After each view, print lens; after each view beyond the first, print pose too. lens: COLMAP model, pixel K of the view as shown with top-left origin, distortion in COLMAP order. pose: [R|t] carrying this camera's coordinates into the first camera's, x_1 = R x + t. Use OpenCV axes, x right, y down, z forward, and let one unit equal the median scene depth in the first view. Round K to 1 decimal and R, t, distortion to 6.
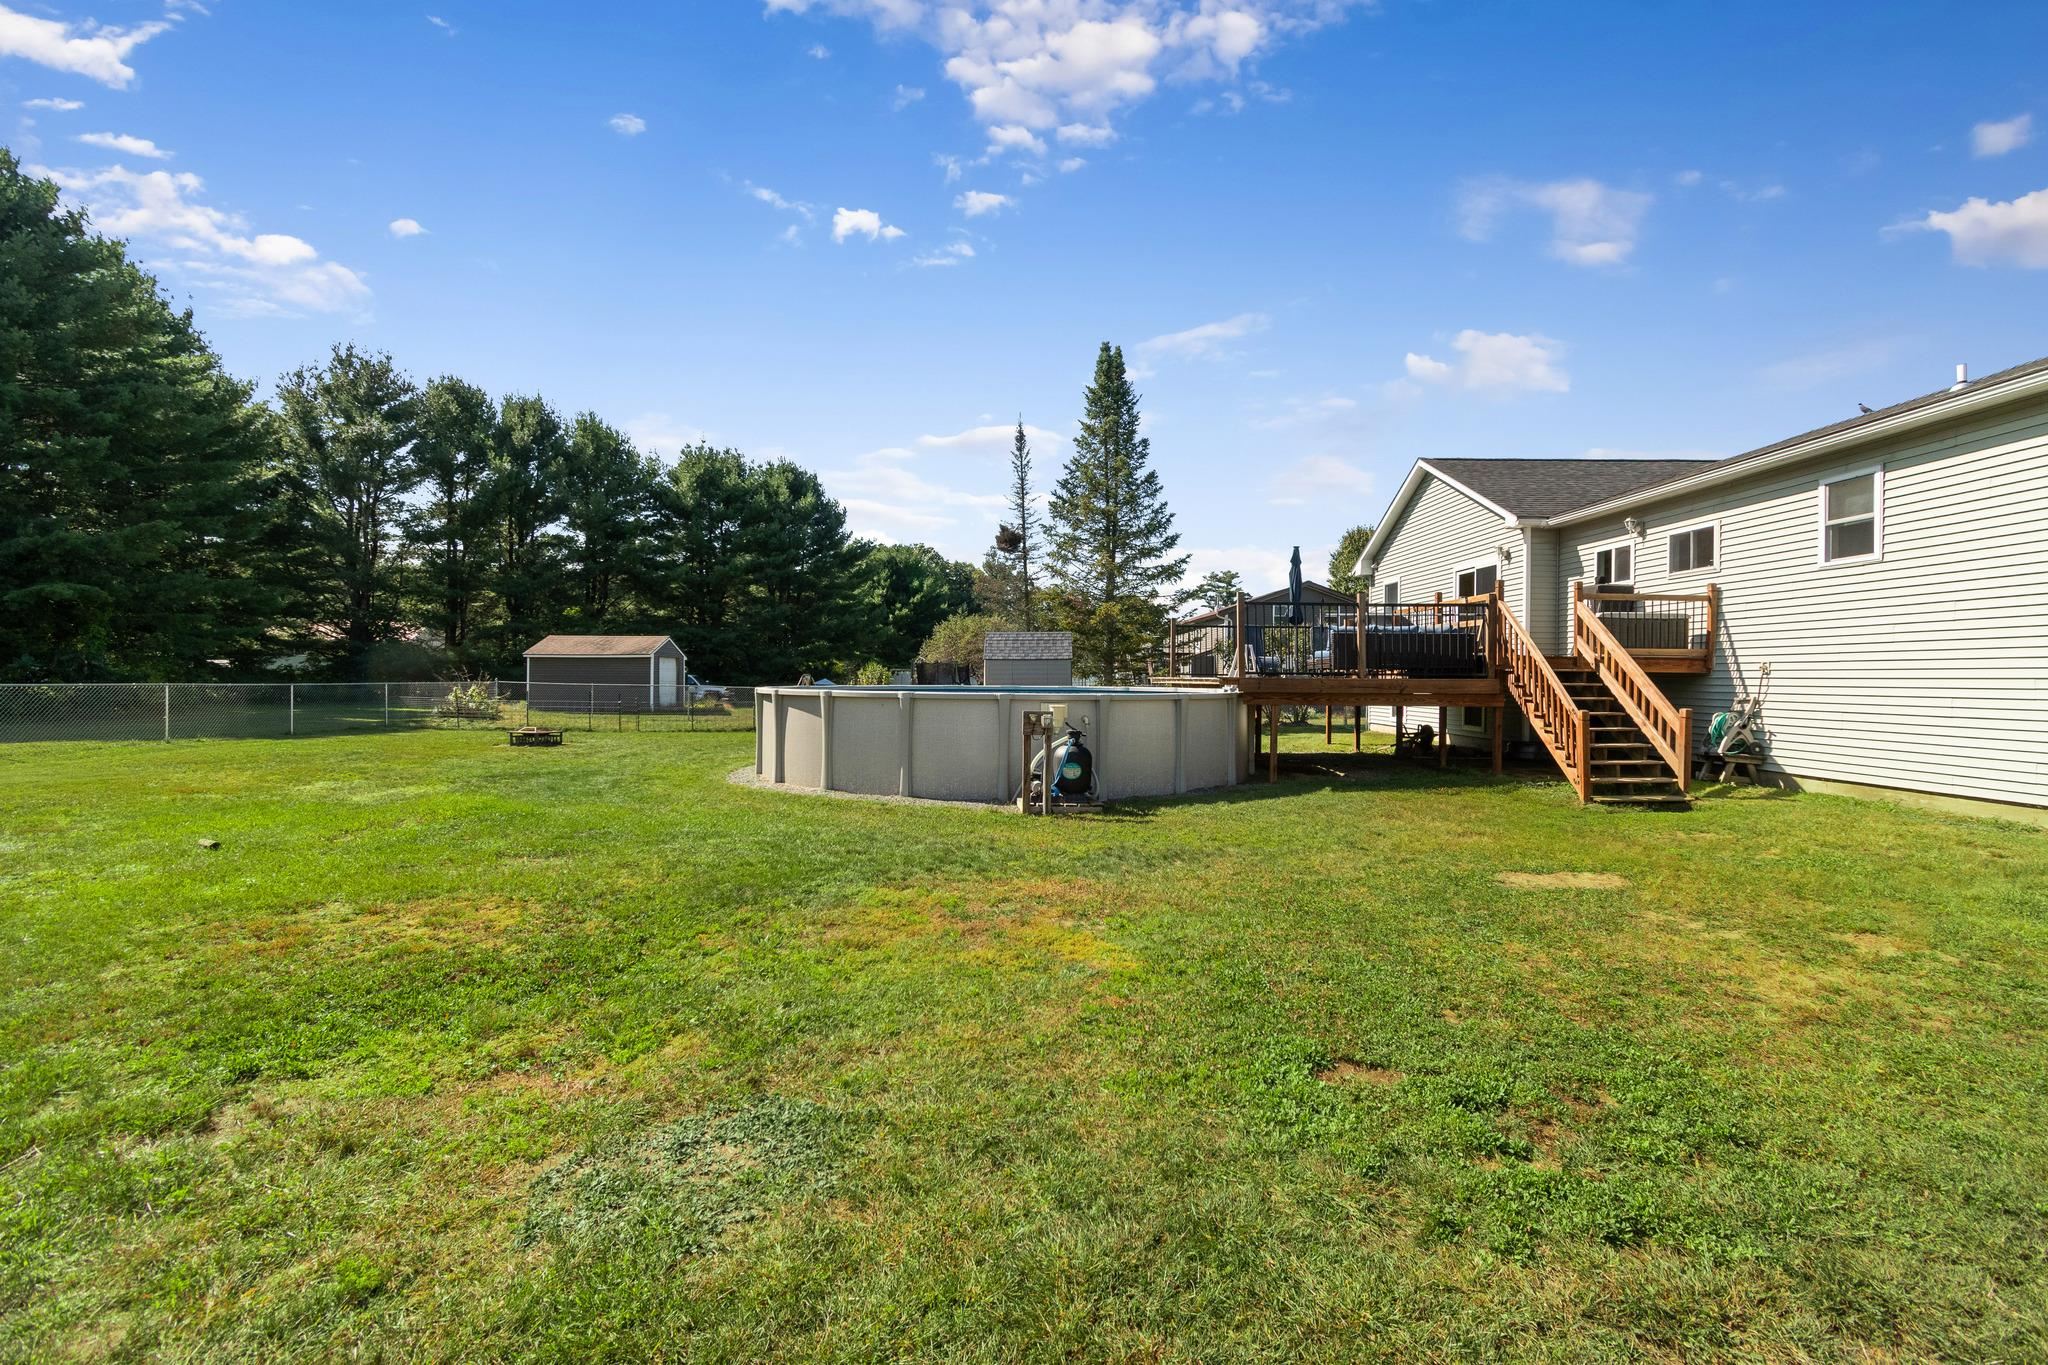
lens RADIAL K [[887.8, 0, 1034.9], [0, 887.8, 680.7], [0, 0, 1]] dist [0.000676, -0.000230]
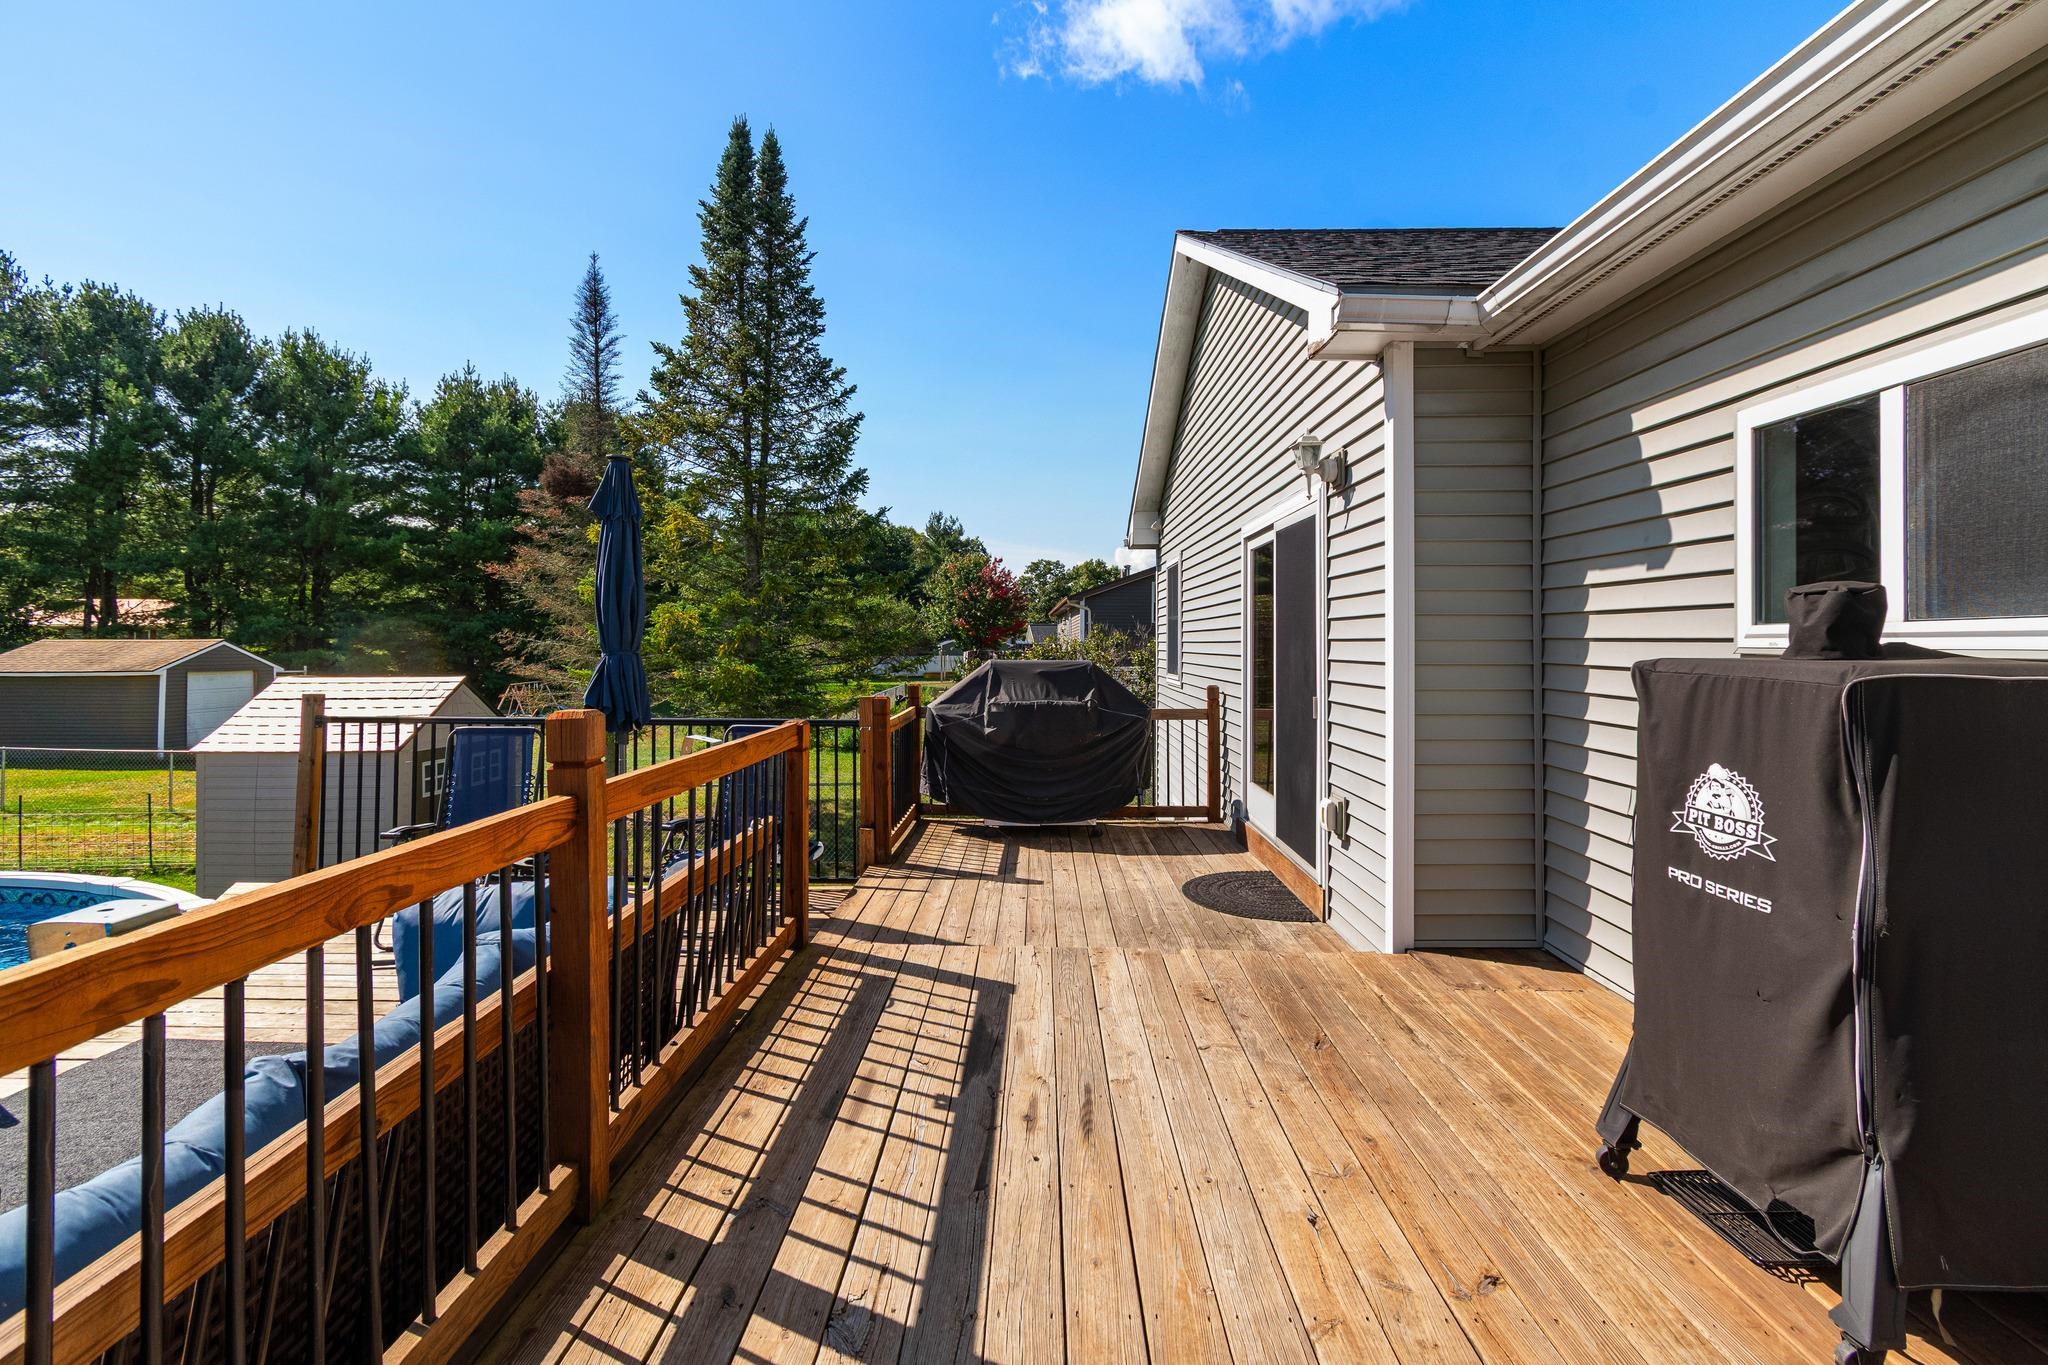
lens RADIAL K [[916.3, 0, 1016.7], [0, 916.3, 653.1], [0, 0, 1]] dist [-0.001399, -0.001738]
pose [[0.999640, -0.000615, -0.026818, 0.493398], [0.000739, 0.999989, 0.004587, -0.102072], [0.026815, -0.004605, 0.999630, 0.815286]]
